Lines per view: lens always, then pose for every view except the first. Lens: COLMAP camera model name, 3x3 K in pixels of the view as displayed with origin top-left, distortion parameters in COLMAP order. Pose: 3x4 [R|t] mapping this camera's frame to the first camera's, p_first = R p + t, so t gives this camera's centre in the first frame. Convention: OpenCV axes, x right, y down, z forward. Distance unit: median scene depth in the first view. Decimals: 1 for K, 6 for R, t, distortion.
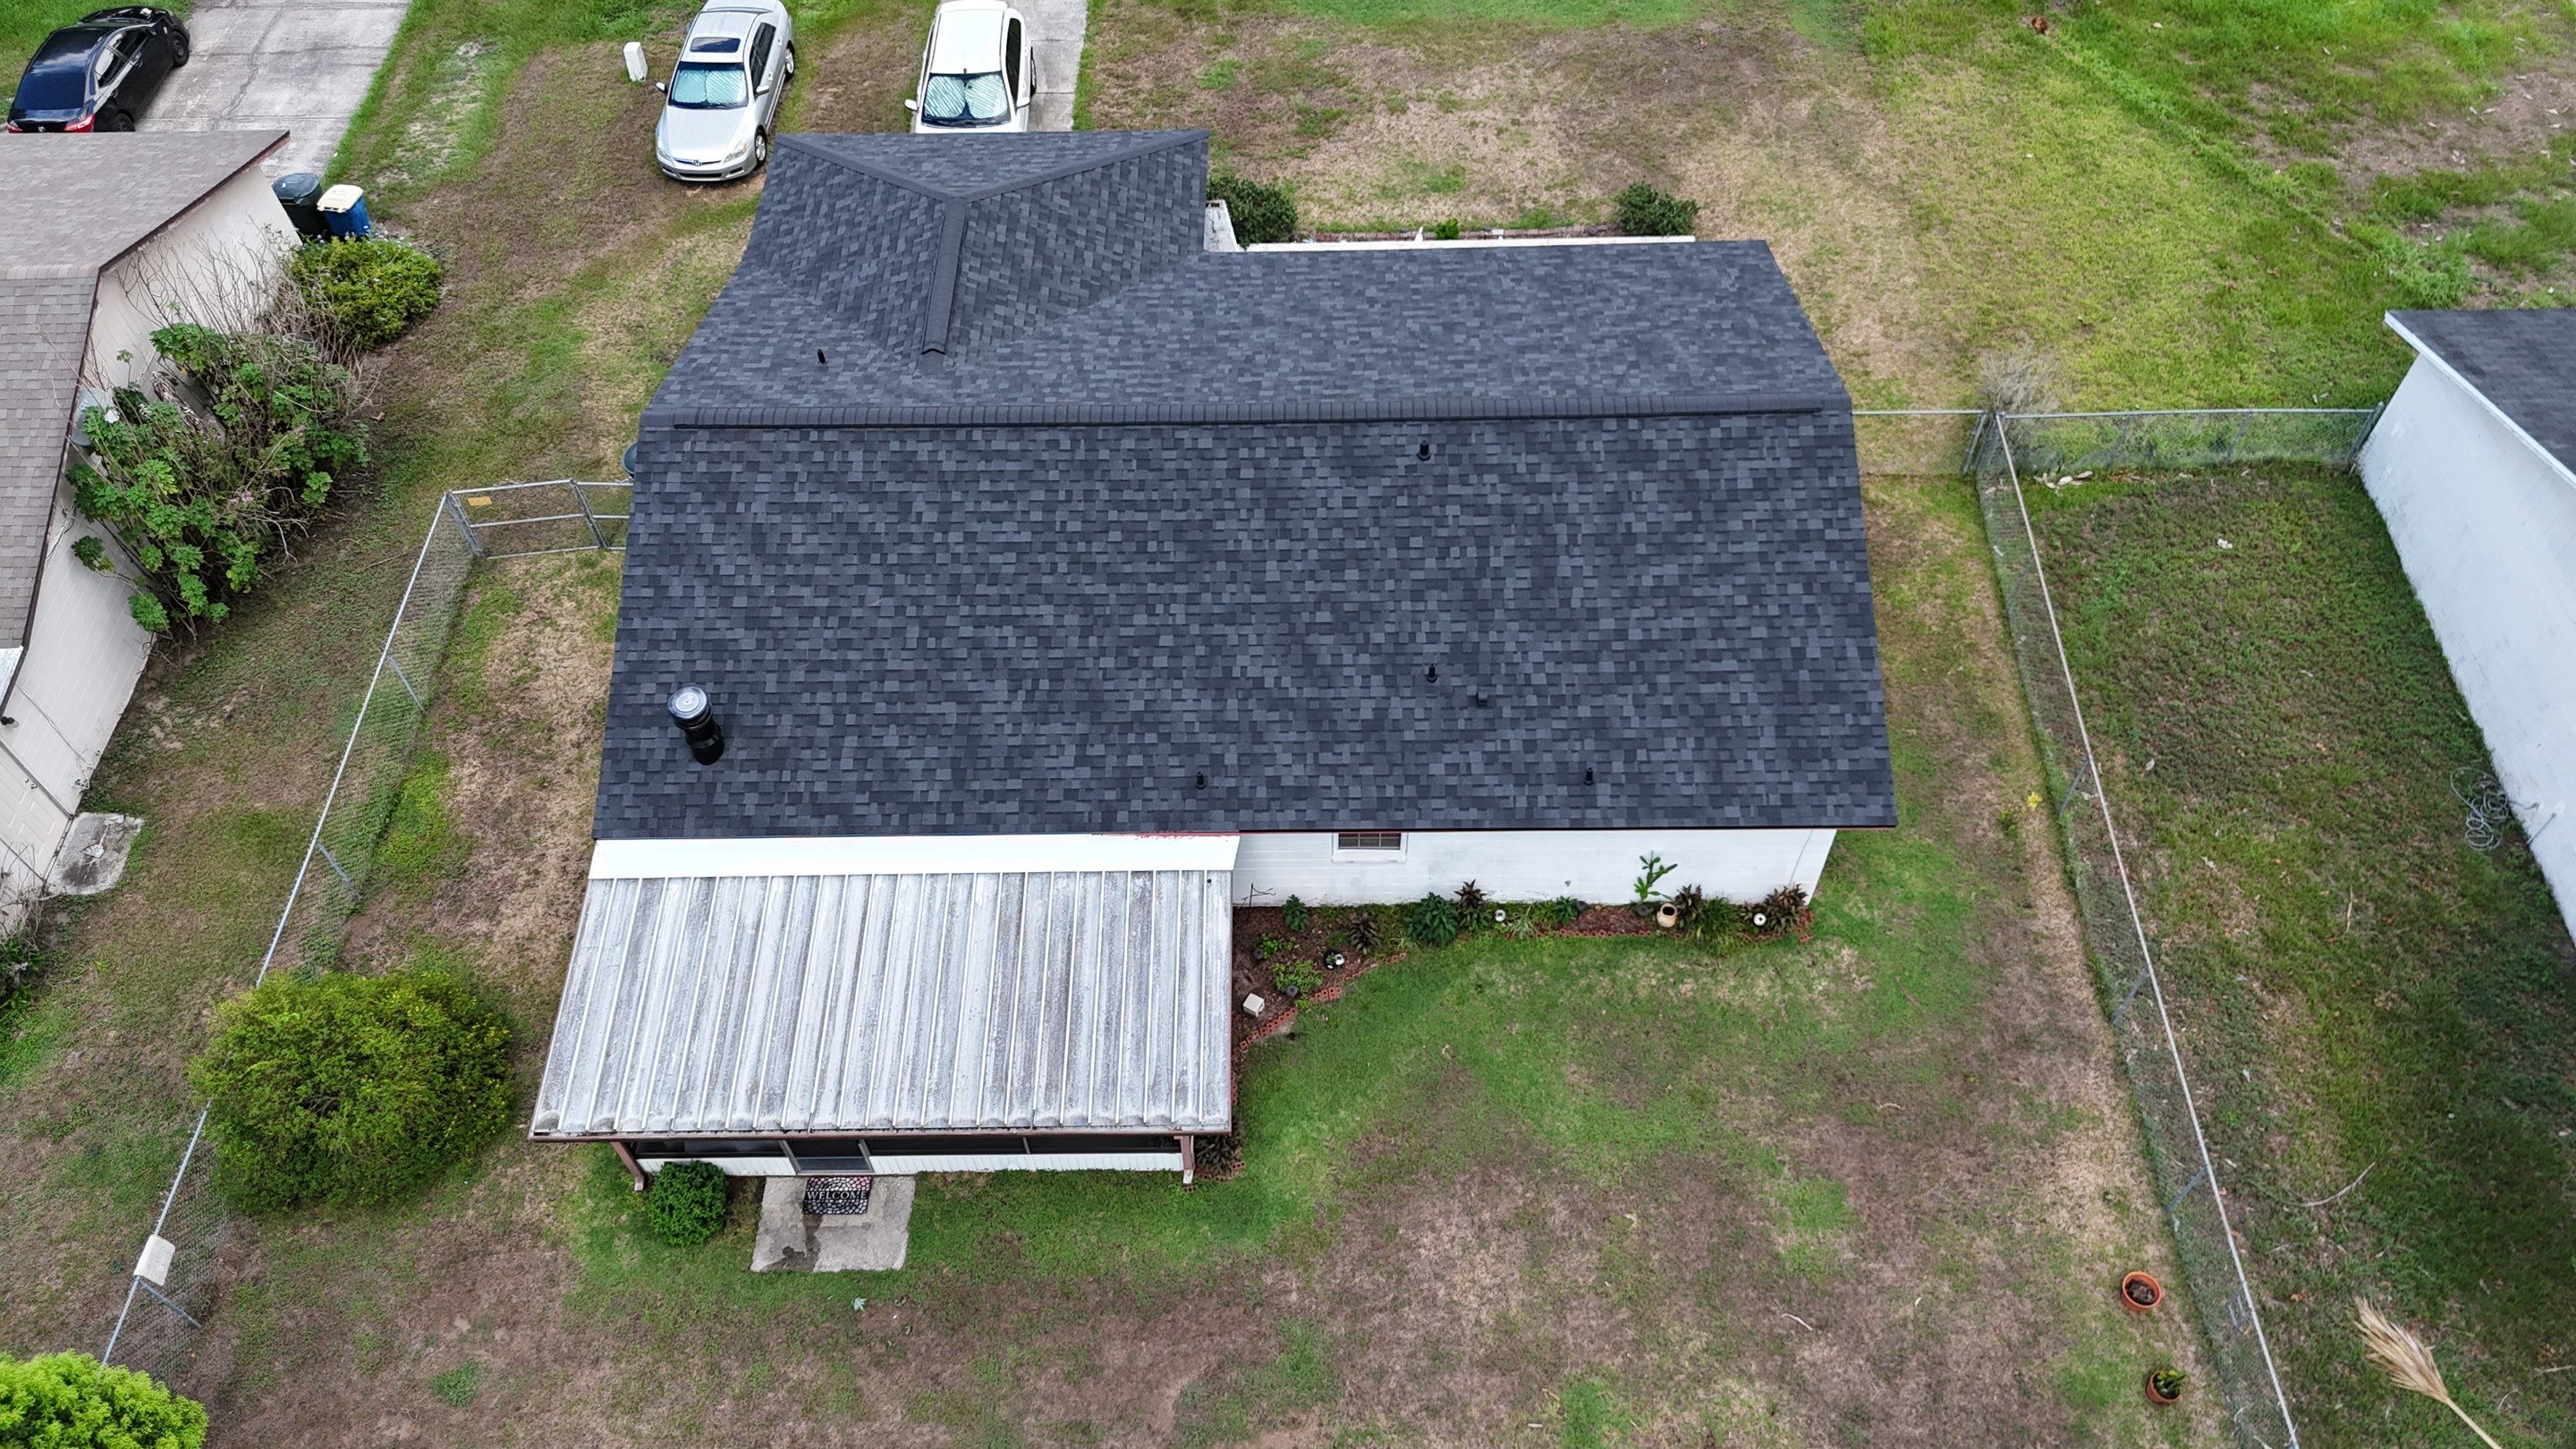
lens RADIAL K [[1886.1, 0, 1285.1], [0, 1886.1, 721.4], [0, 0, 1]] dist [0.166805, -0.439436]
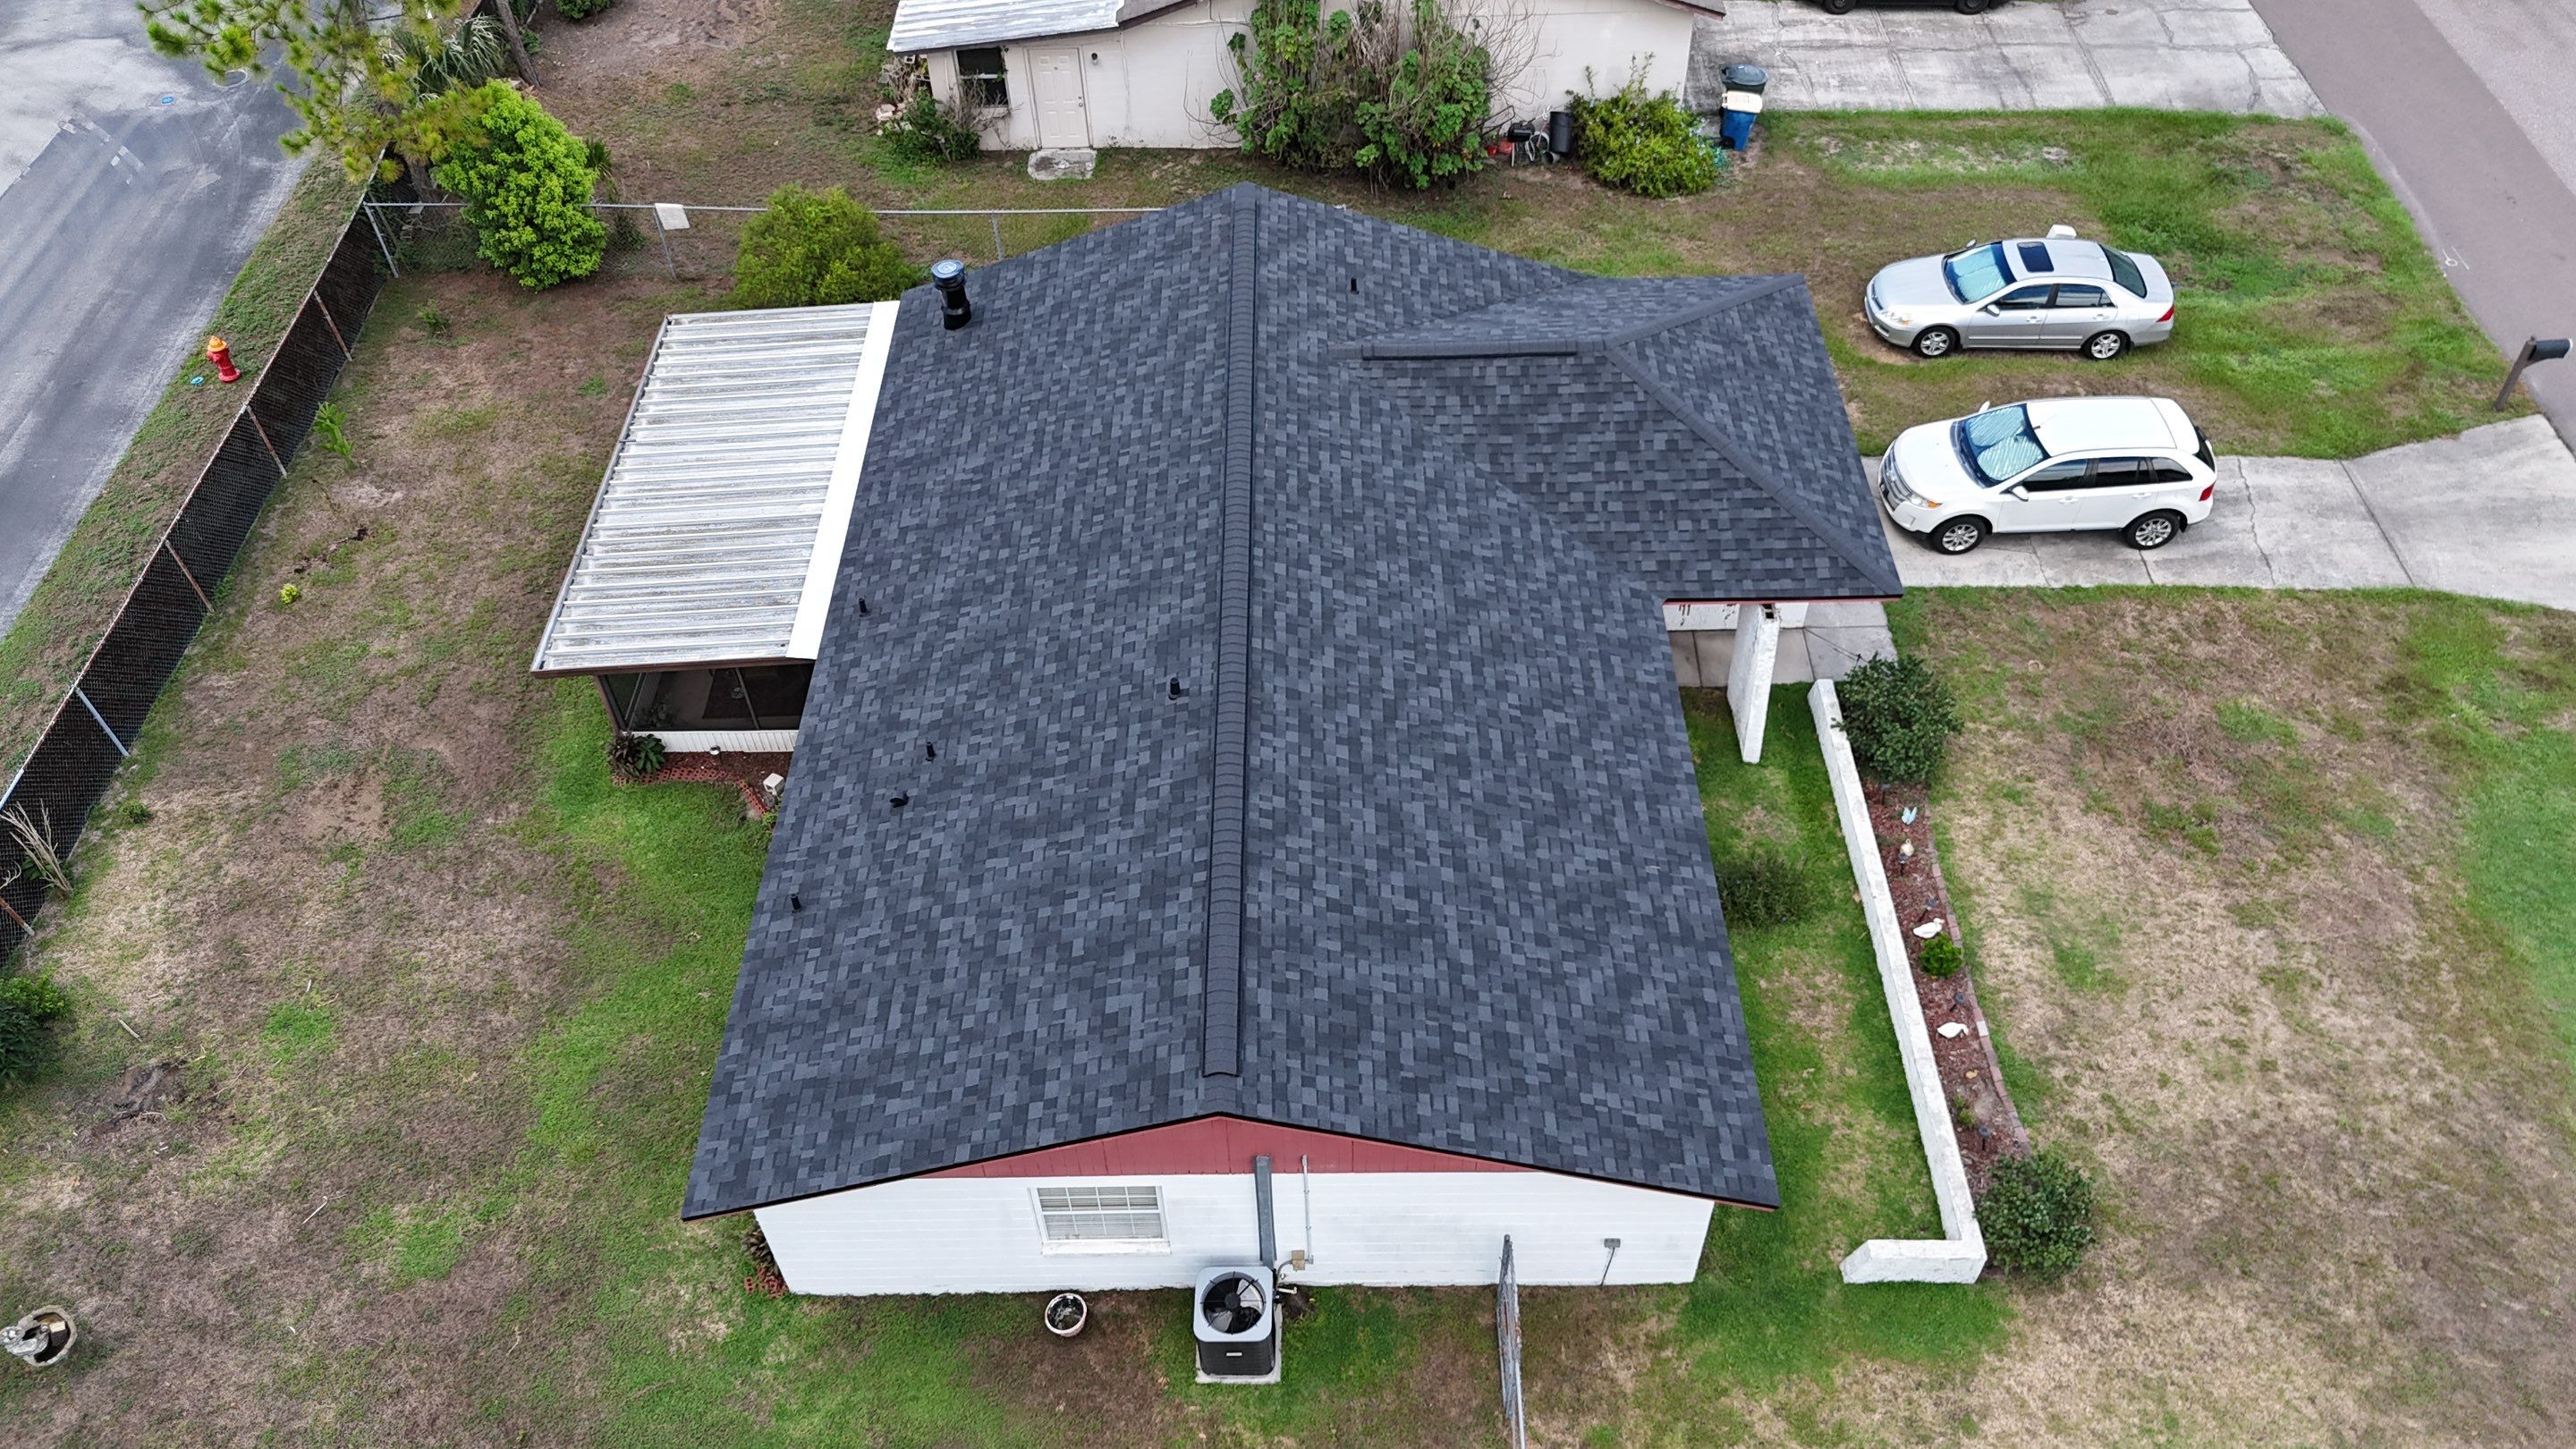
lens RADIAL K [[1886.1, 0, 1285.1], [0, 1886.1, 721.4], [0, 0, 1]] dist [0.166805, -0.439436]
pose [[0.000422, 0.747663, -0.664078, 0.662997], [-0.784029, 0.412456, 0.463872, -0.581033], [0.620723, 0.520462, 0.586363, 0.530593]]
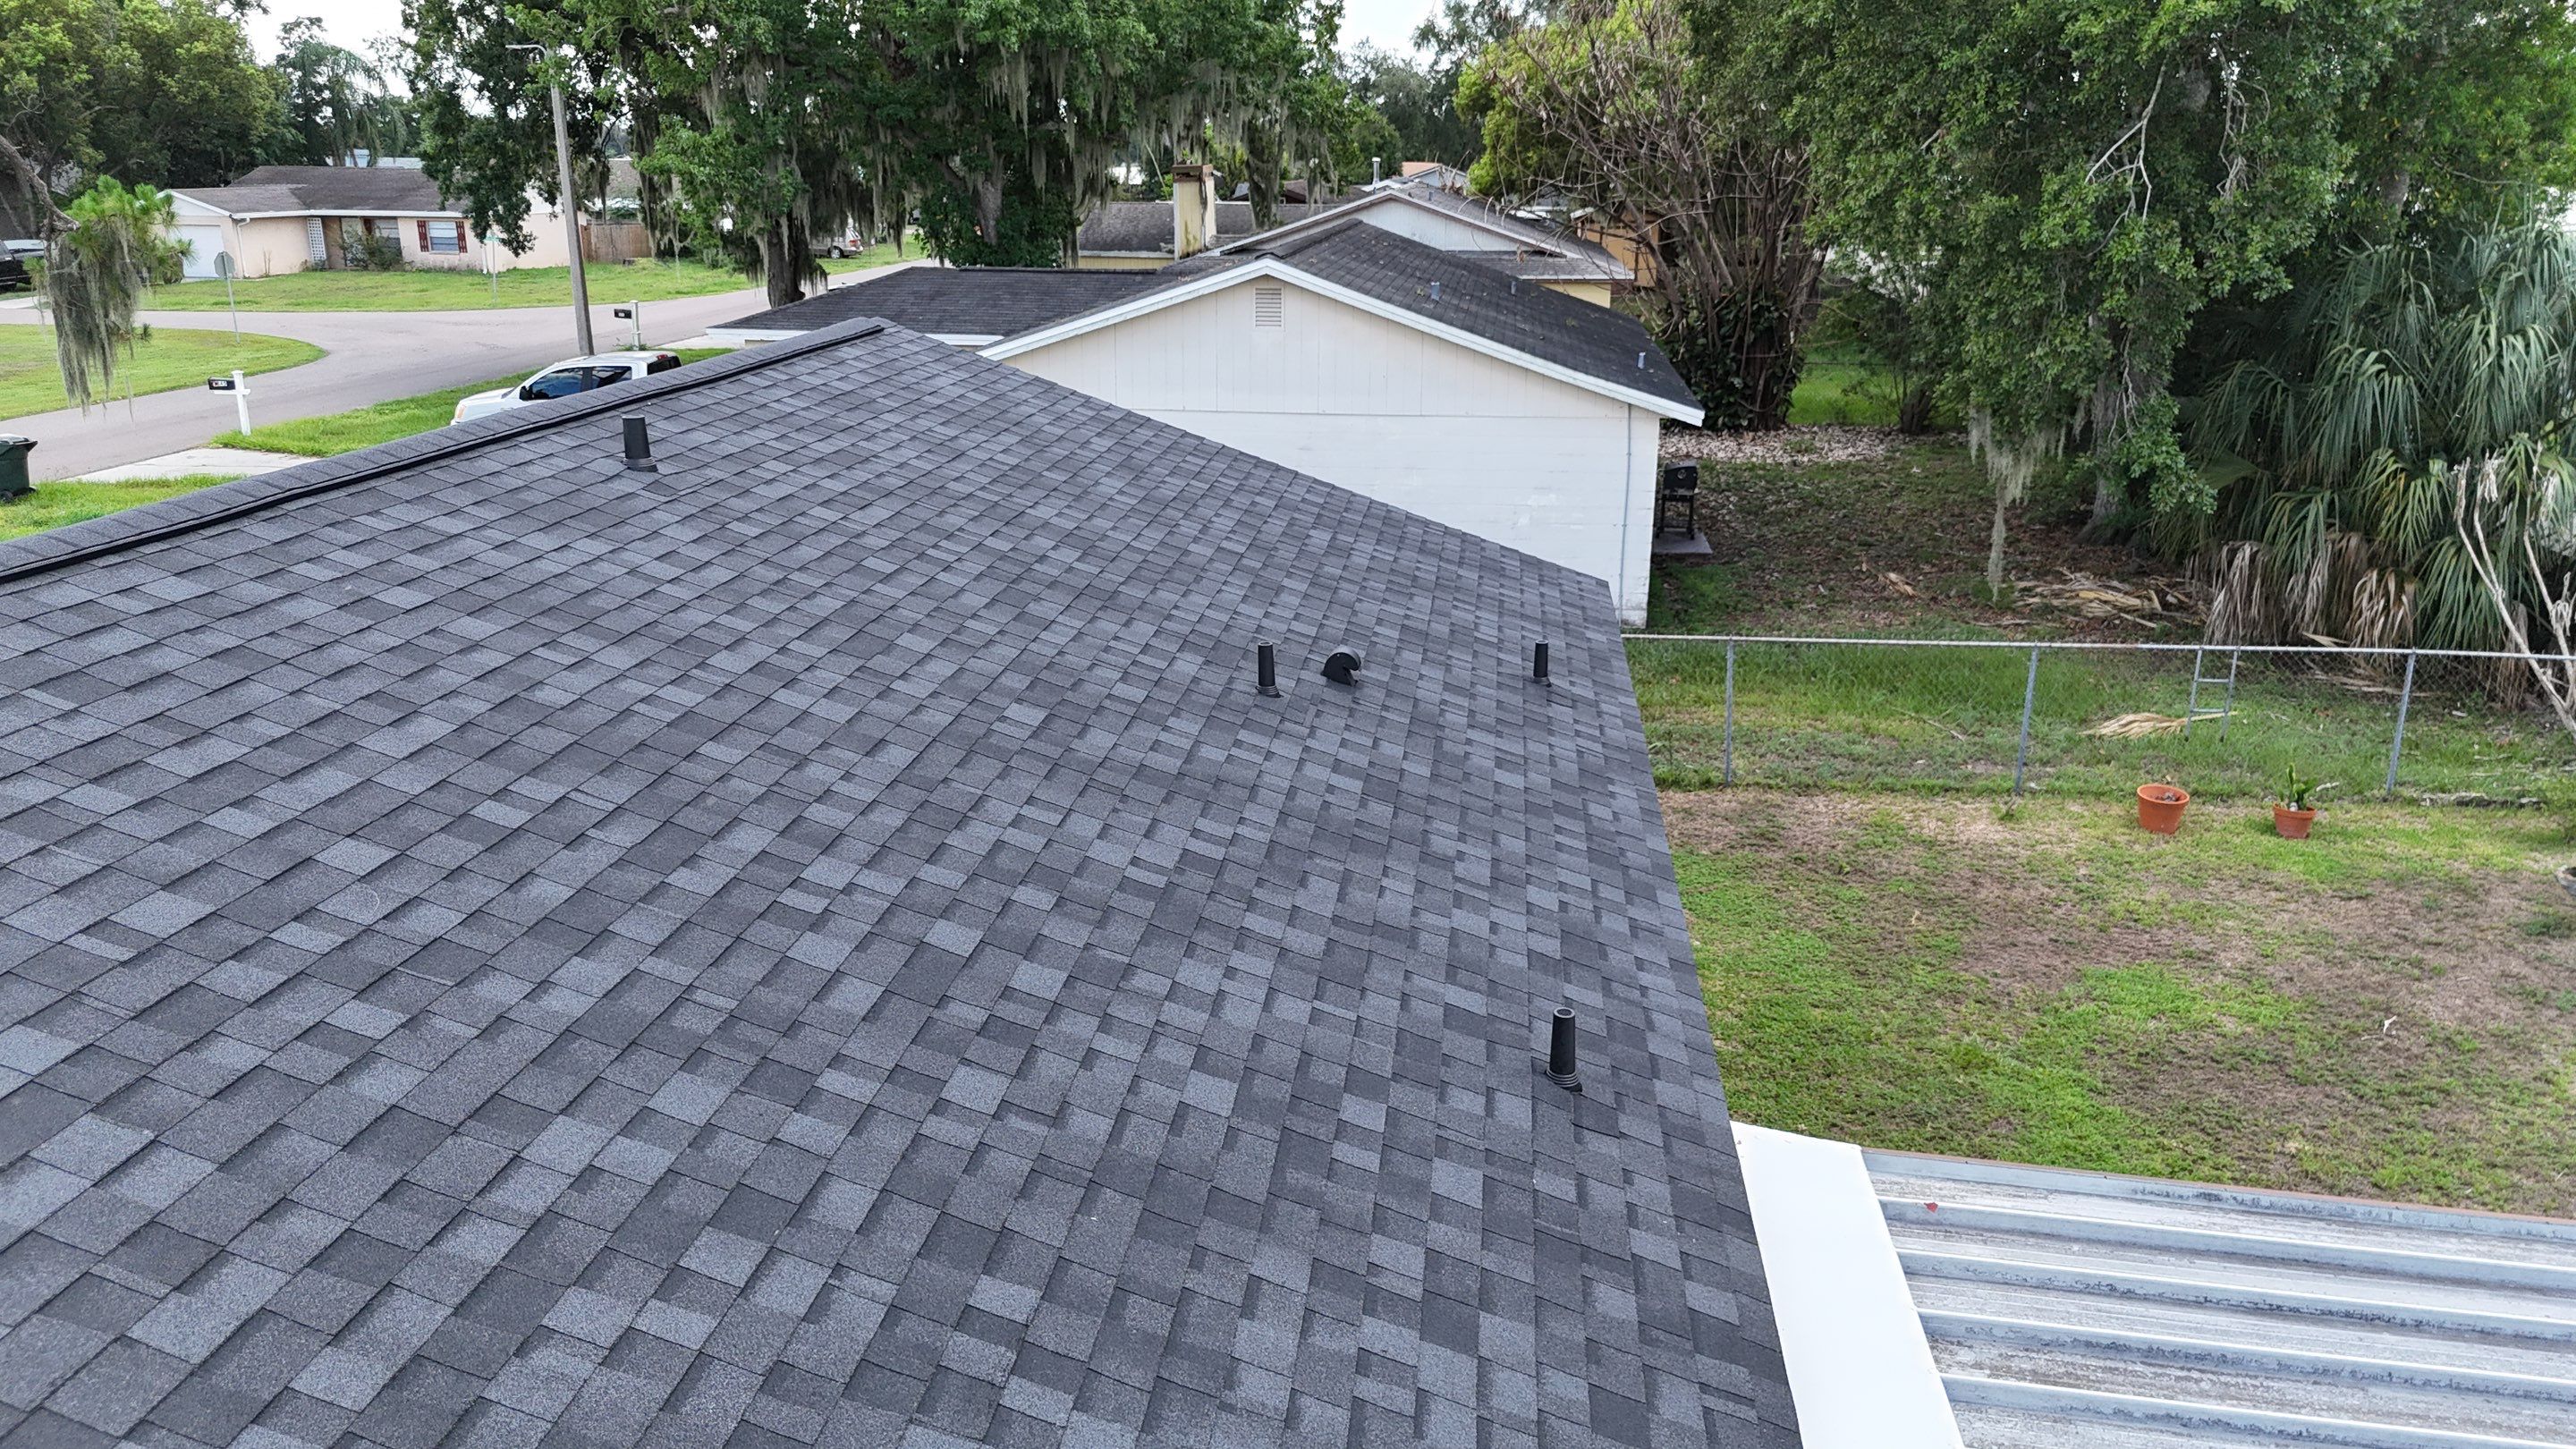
lens RADIAL K [[1898.9, 0, 1283.3], [0, 1898.9, 718.6], [0, 0, 1]] dist [0.080627, -0.086686]
pose [[0.113621, -0.262088, 0.958332, -0.270667], [0.790360, 0.608318, 0.072659, -0.043119], [-0.602014, 0.749172, 0.276262, 0.867578]]
